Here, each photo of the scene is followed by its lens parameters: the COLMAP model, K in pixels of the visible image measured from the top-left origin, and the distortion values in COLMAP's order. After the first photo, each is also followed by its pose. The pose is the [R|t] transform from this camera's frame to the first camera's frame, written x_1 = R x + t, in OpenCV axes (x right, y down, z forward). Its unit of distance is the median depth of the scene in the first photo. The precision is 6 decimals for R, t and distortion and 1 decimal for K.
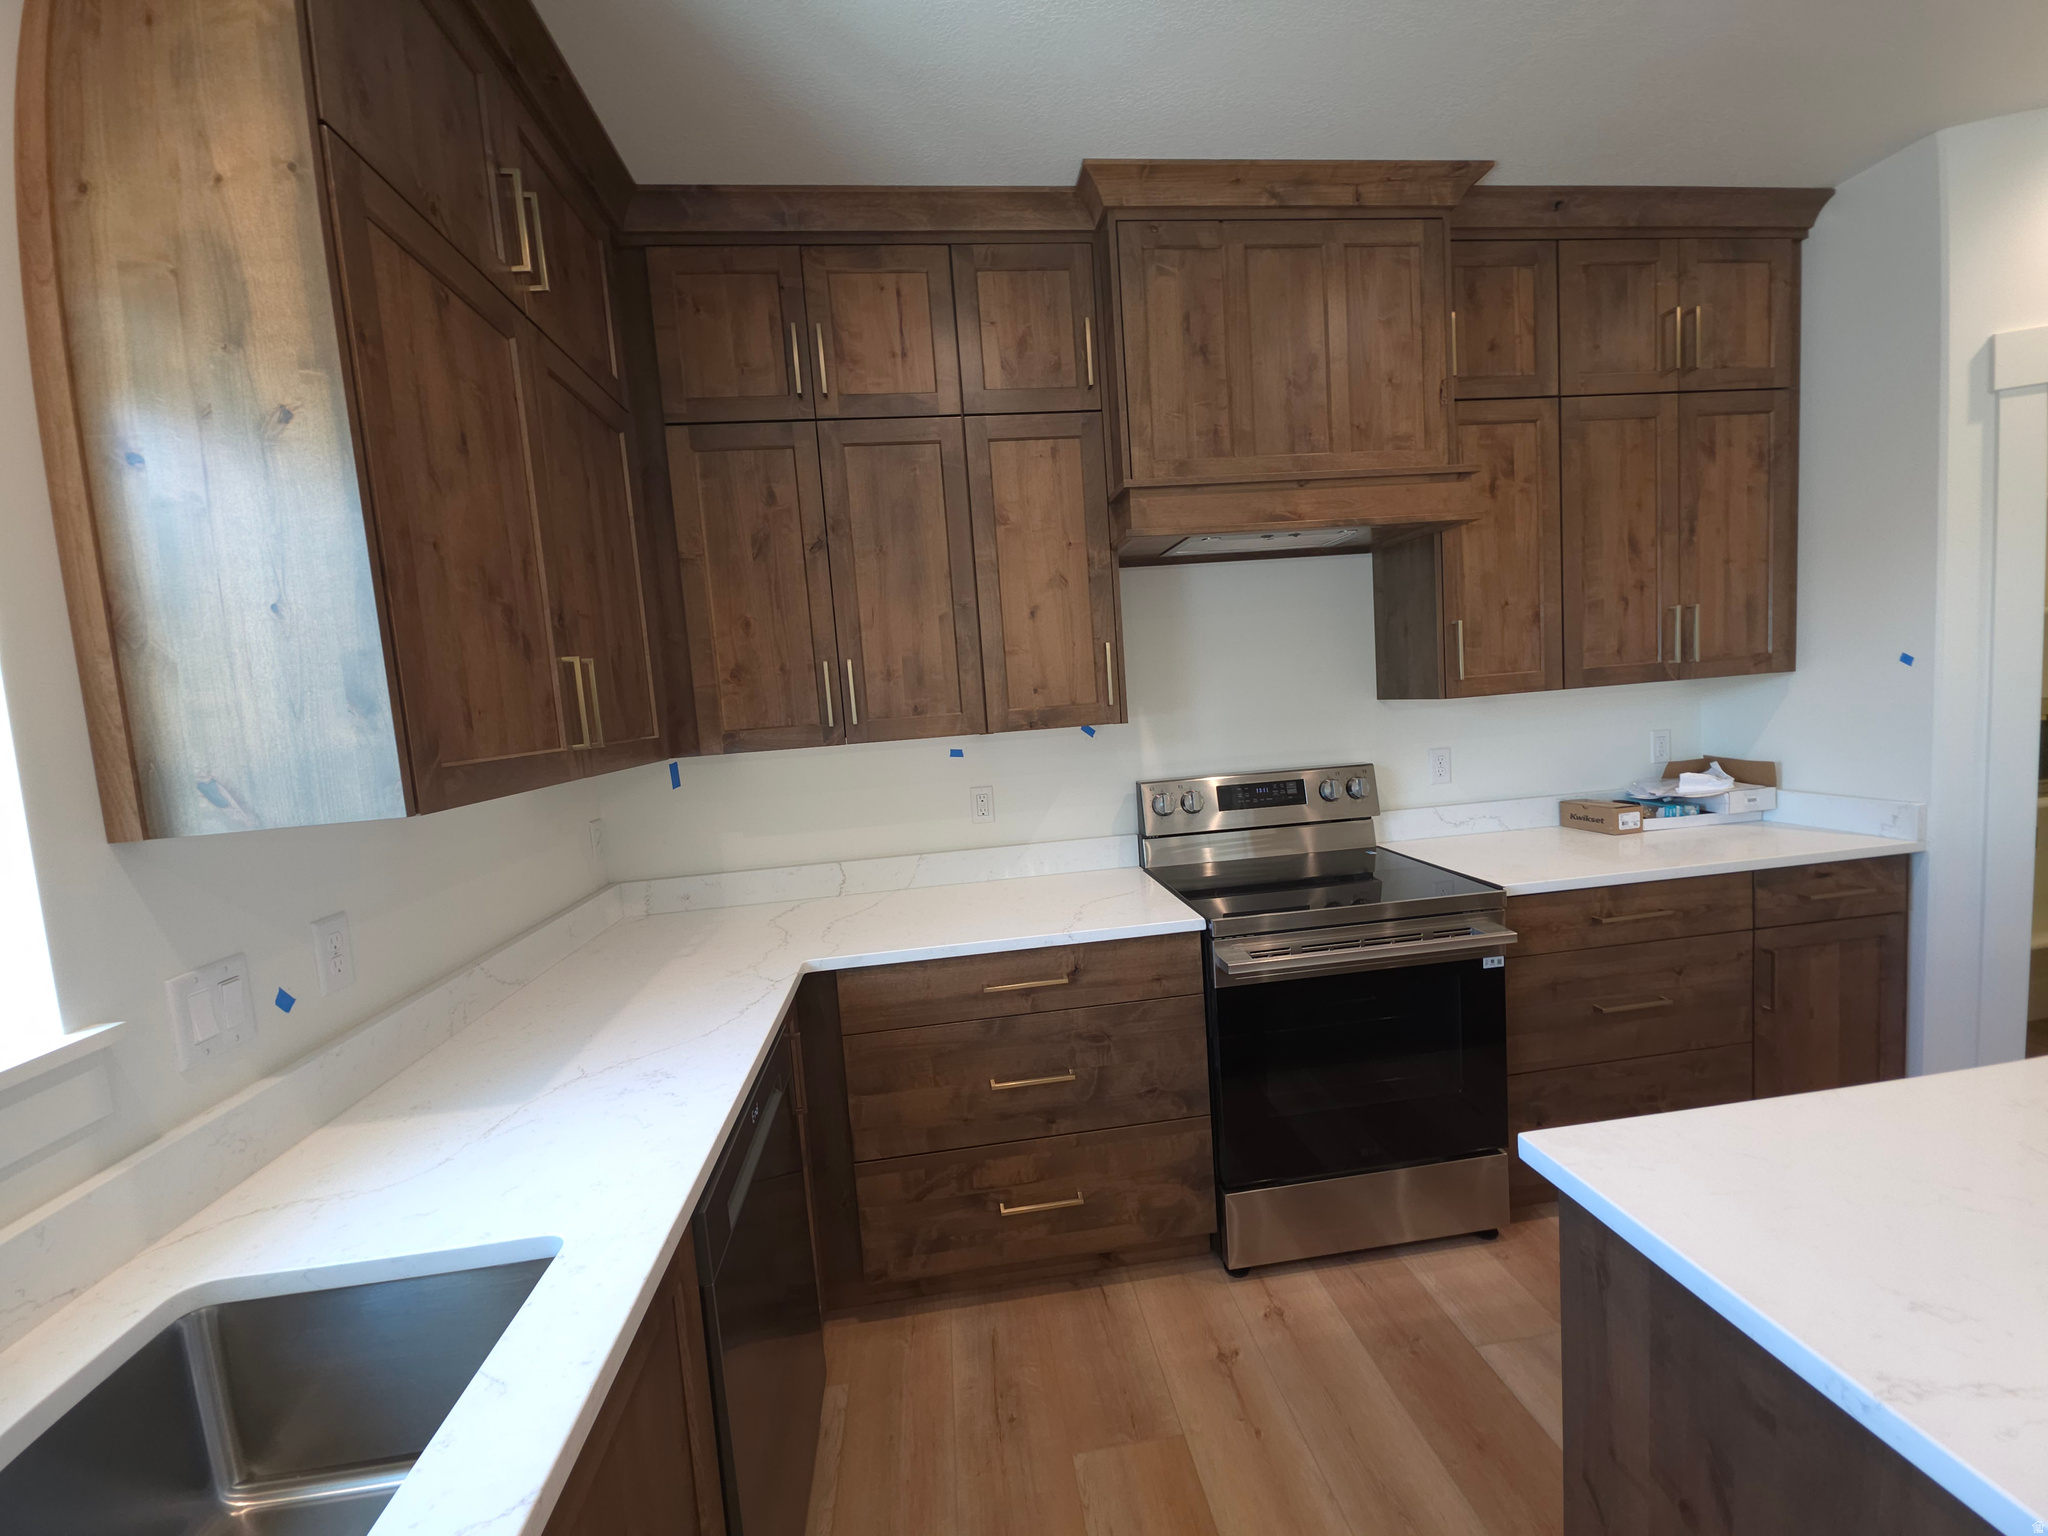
lens RADIAL K [[813.8, 0, 1028.2], [0, 813.8, 765.3], [0, 0, 1]] dist [0.005773, -0.003140]
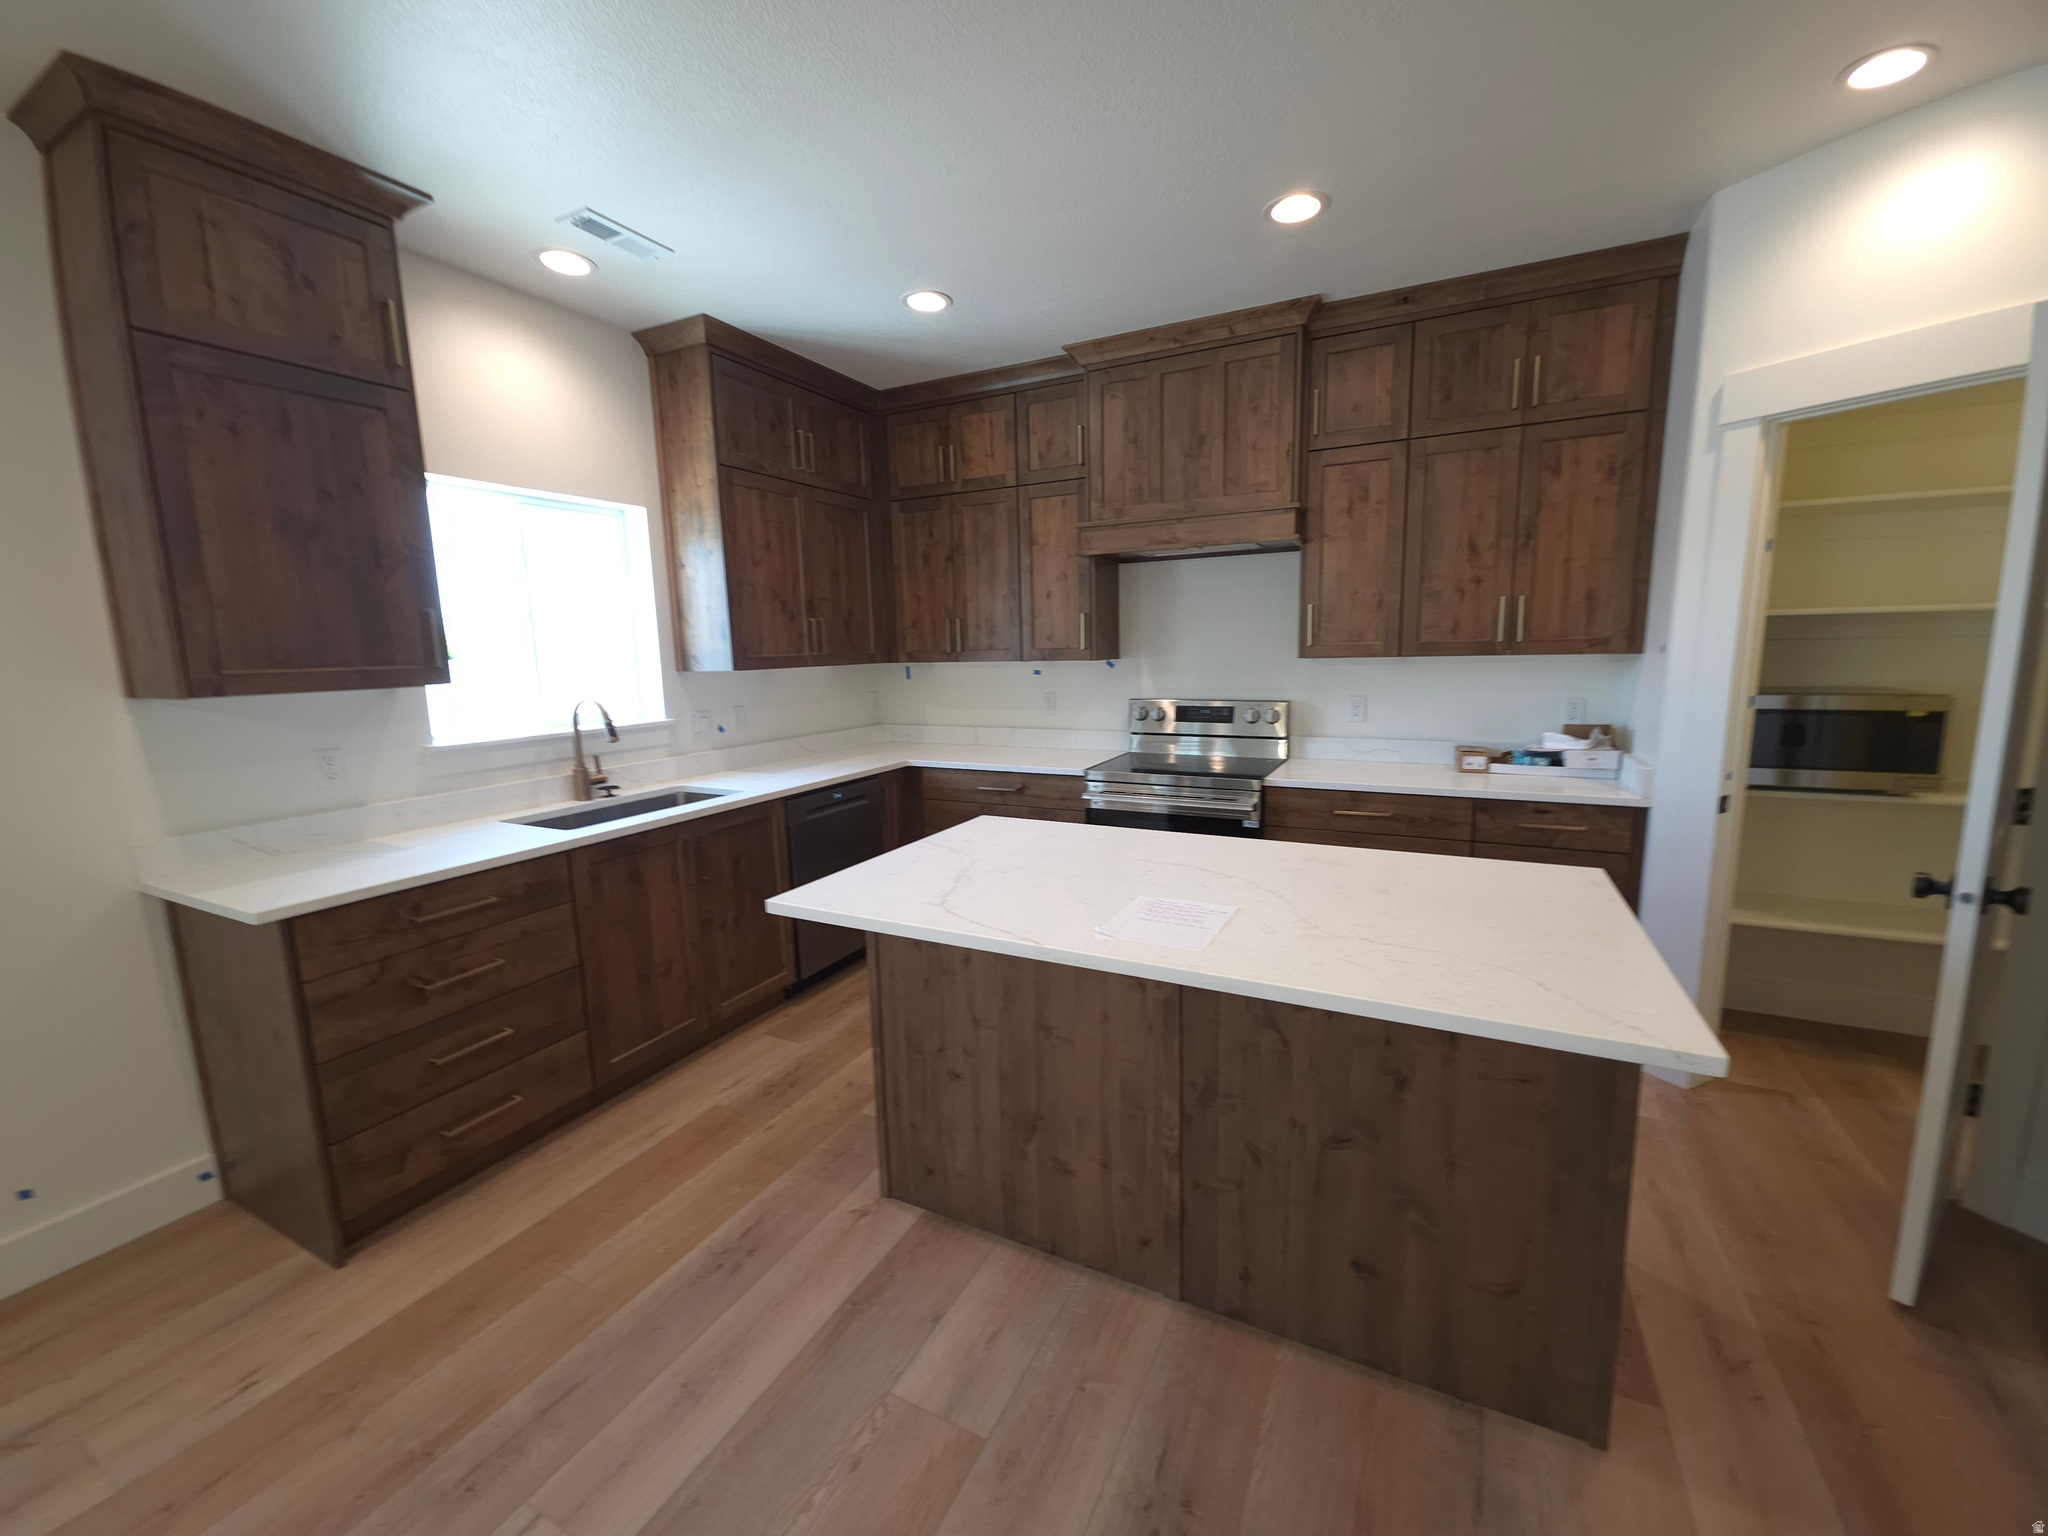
lens RADIAL K [[813.8, 0, 1029.8], [0, 813.8, 764.6], [0, 0, 1]] dist [0.005773, -0.003140]
pose [[0.833139, 0.133211, -0.536781, 1.007770], [-0.084089, 0.989786, 0.115117, -0.021542], [0.546633, -0.050771, 0.835831, -0.549300]]
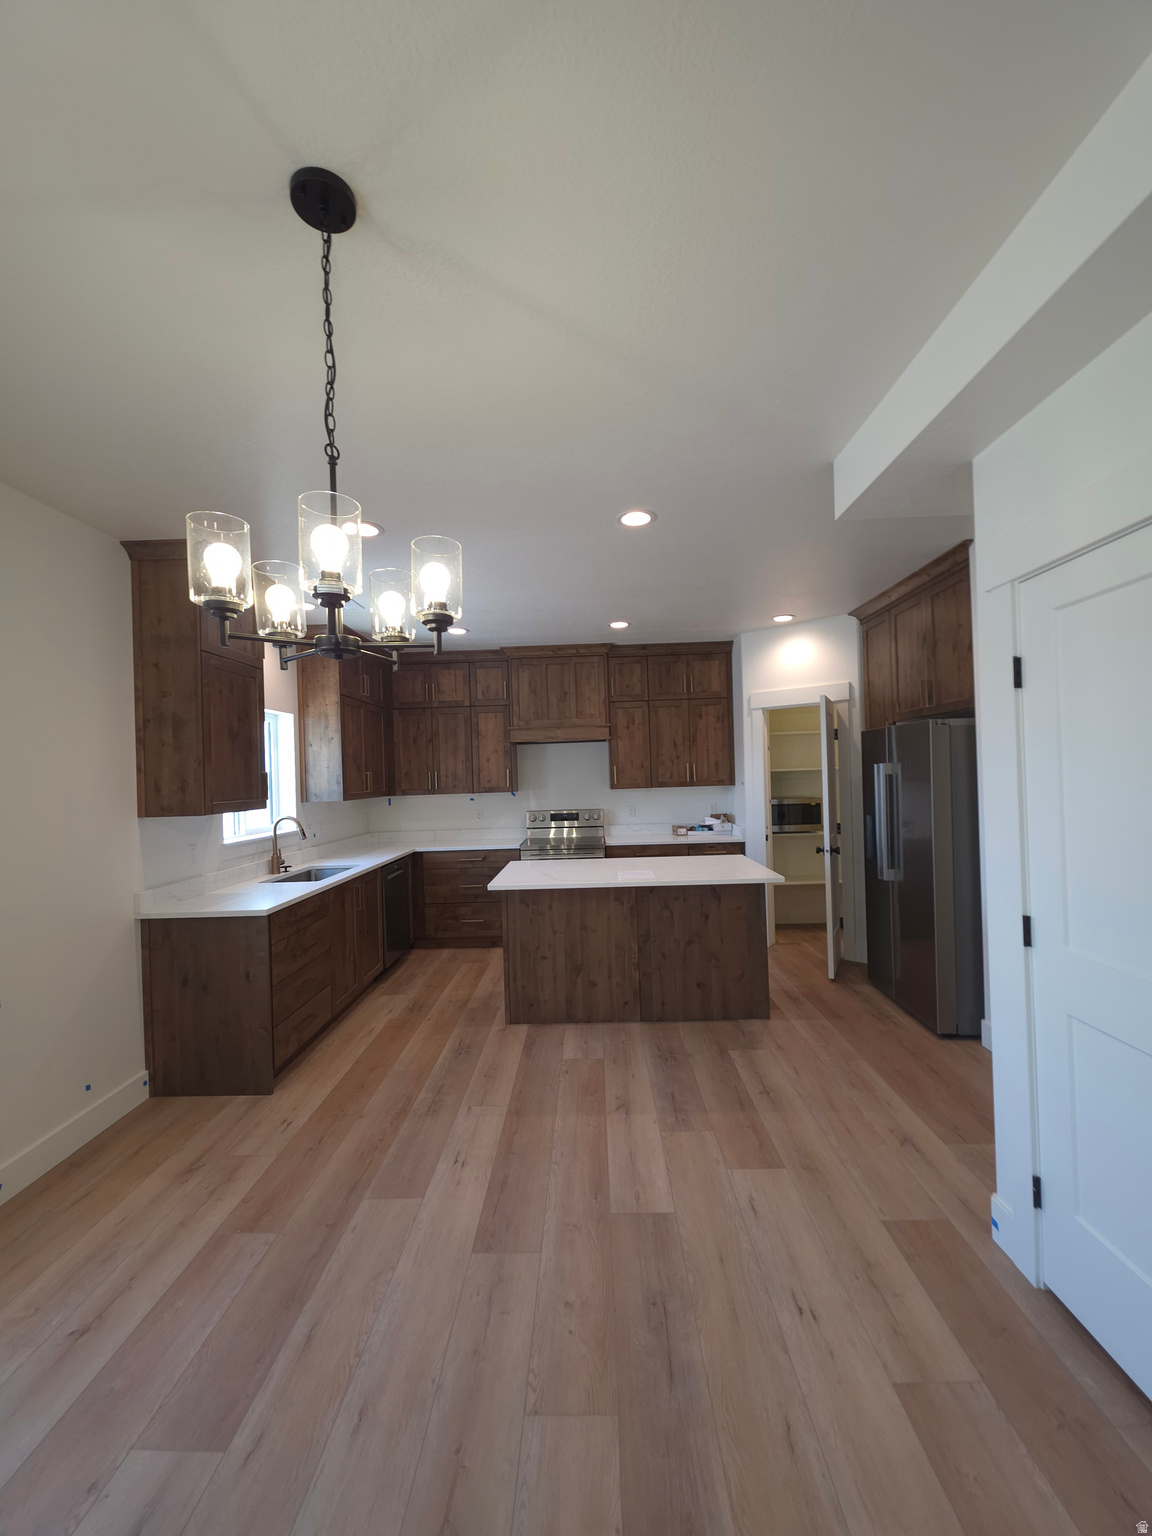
lens RADIAL K [[610.3, 0, 579.4], [0, 610.3, 768.0], [0, 0, 1]] dist [0.005773, -0.003140]
pose [[0.989739, 0.038586, -0.137581, 0.790464], [-0.050826, 0.994947, -0.086589, 0.058872], [0.133544, 0.092693, 0.986698, -1.614724]]
